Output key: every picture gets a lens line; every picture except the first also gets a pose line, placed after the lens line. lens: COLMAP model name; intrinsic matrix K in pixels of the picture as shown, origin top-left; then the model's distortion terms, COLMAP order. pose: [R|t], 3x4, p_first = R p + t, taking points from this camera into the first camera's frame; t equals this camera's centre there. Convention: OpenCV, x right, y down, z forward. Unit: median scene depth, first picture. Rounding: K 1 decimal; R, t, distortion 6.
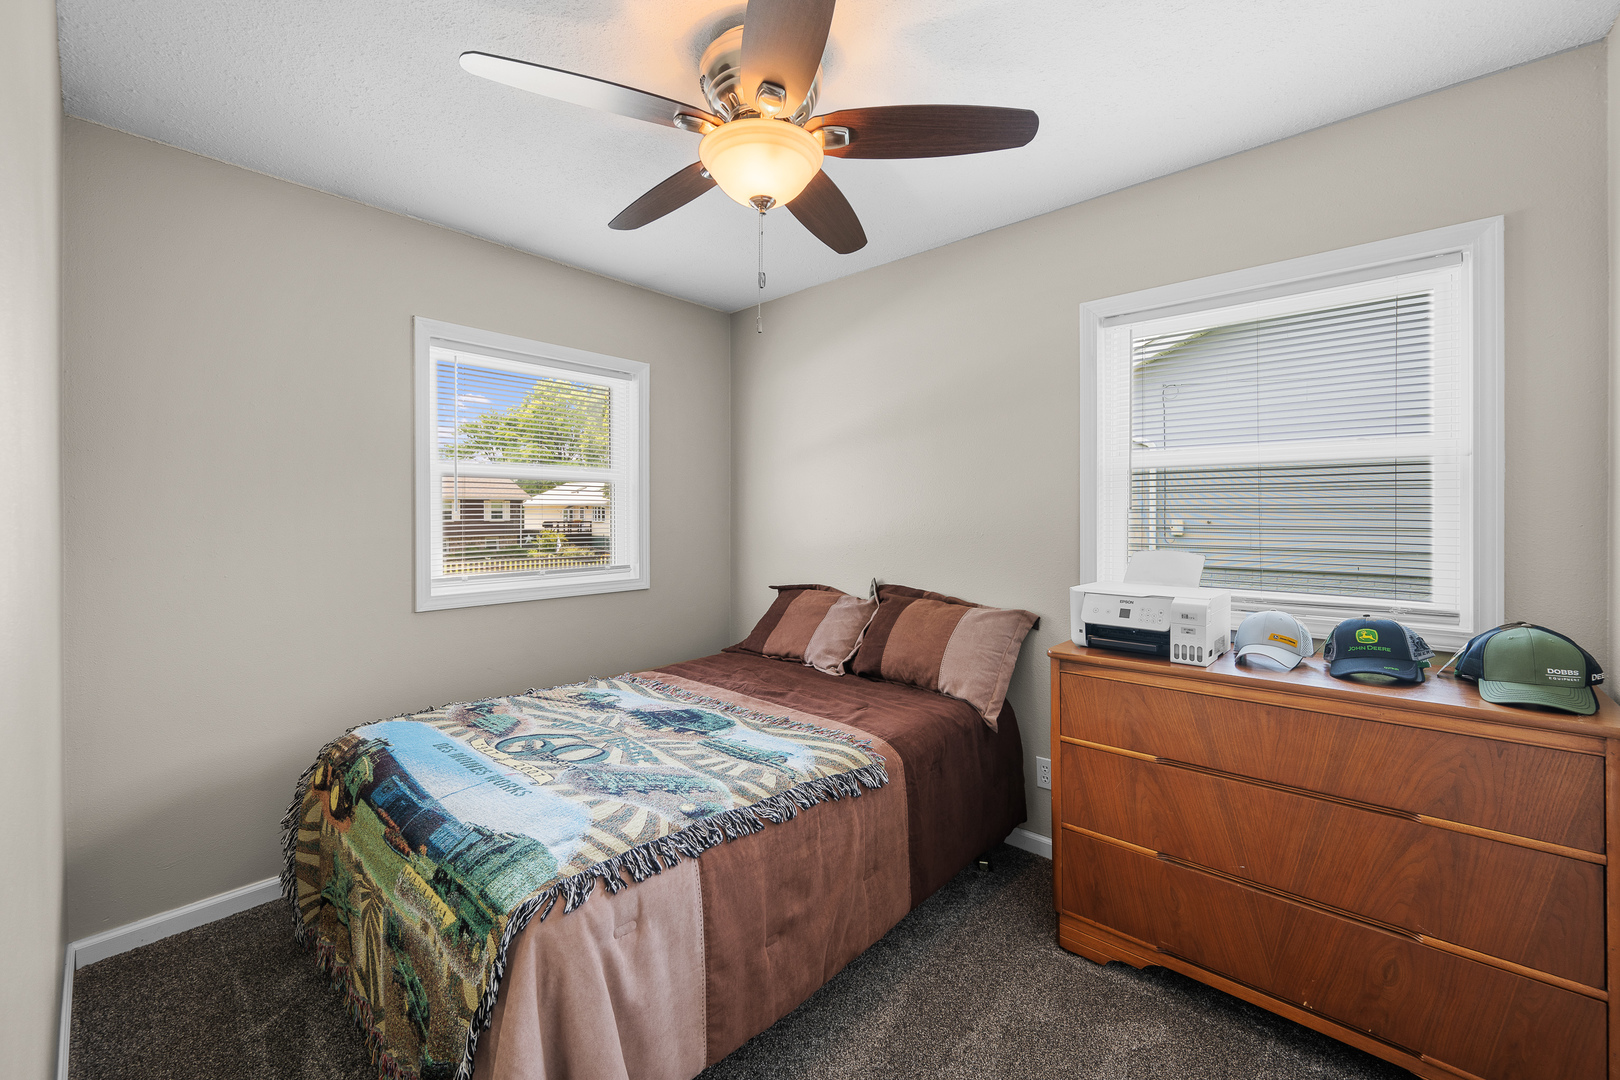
lens RADIAL K [[665.1, 0, 815.7], [0, 665.1, 527.1], [0, 0, 1]] dist [-0.000795, -0.000342]
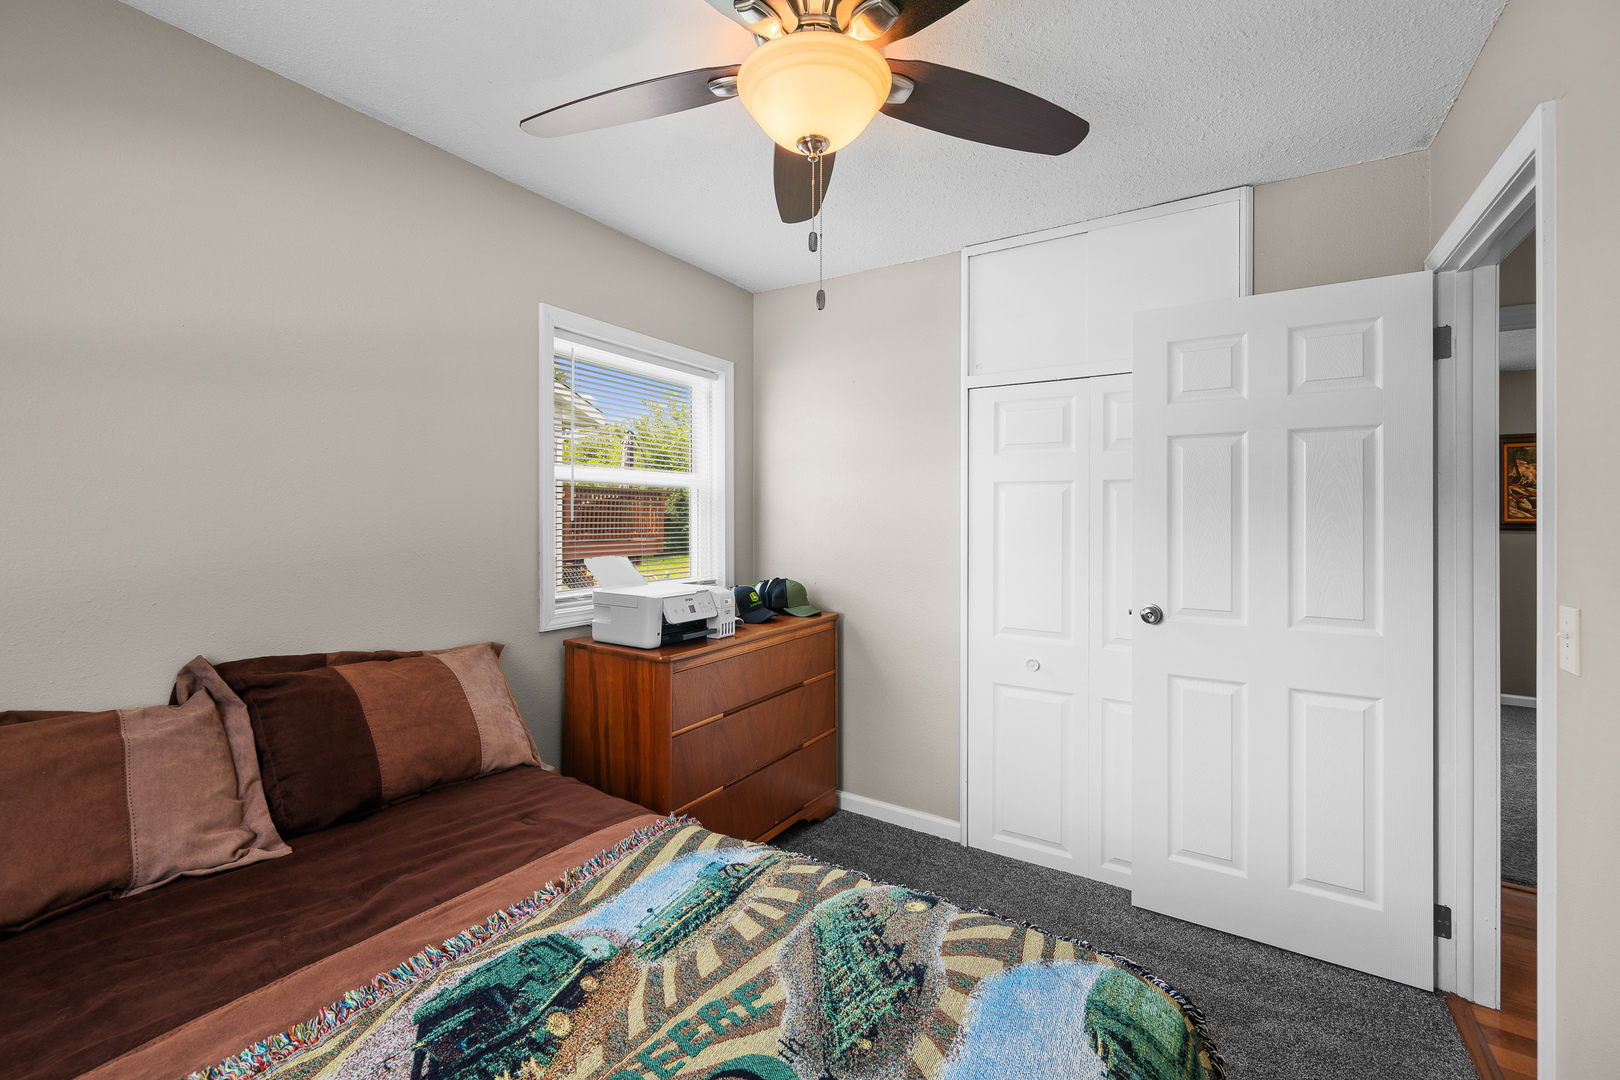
lens RADIAL K [[665.1, 0, 809.8], [0, 665.1, 523.8], [0, 0, 1]] dist [-0.000795, -0.000342]
pose [[-0.167365, -0.008906, 0.985855, -0.778829], [0.011411, 0.999875, 0.010970, -0.035645], [-0.985829, 0.013086, -0.167243, 1.029831]]
